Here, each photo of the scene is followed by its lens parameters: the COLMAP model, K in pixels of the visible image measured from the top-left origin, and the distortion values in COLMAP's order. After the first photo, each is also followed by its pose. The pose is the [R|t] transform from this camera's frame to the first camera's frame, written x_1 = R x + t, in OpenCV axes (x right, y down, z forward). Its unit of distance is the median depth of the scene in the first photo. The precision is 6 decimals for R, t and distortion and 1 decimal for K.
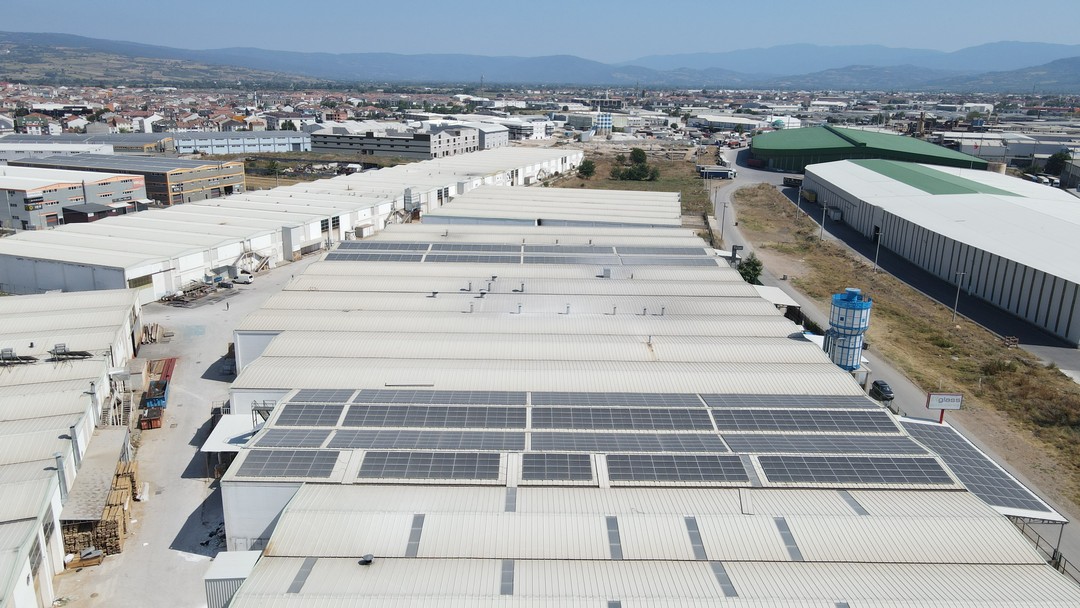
lens RADIAL K [[796.4, 0, 540.0], [0, 796.4, 304.0], [0, 0, 1]] dist [-0.005638, 0.038036]
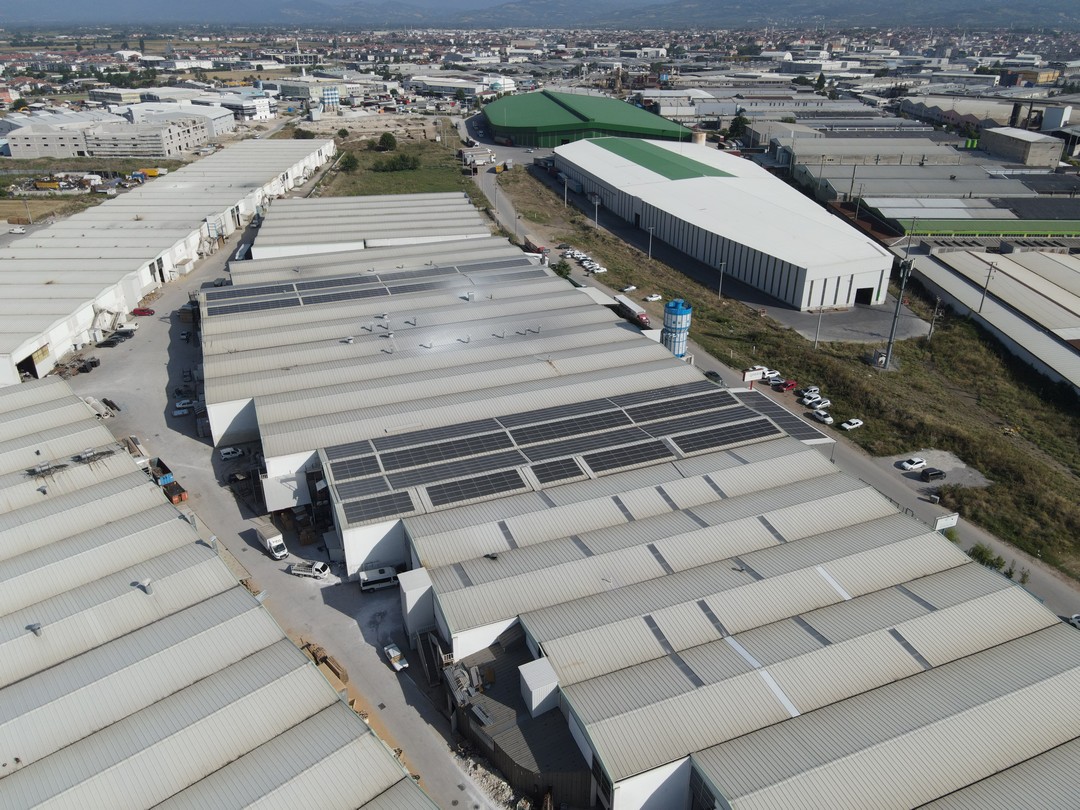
lens RADIAL K [[790.1, 0, 540.0], [0, 790.1, 405.0], [0, 0, 1]] dist [0.016859, -0.006503]
pose [[0.931916, -0.172112, 0.319232, -0.227138], [0.111861, 0.973712, 0.198423, -0.104736], [-0.344991, -0.149204, 0.926671, -0.166941]]
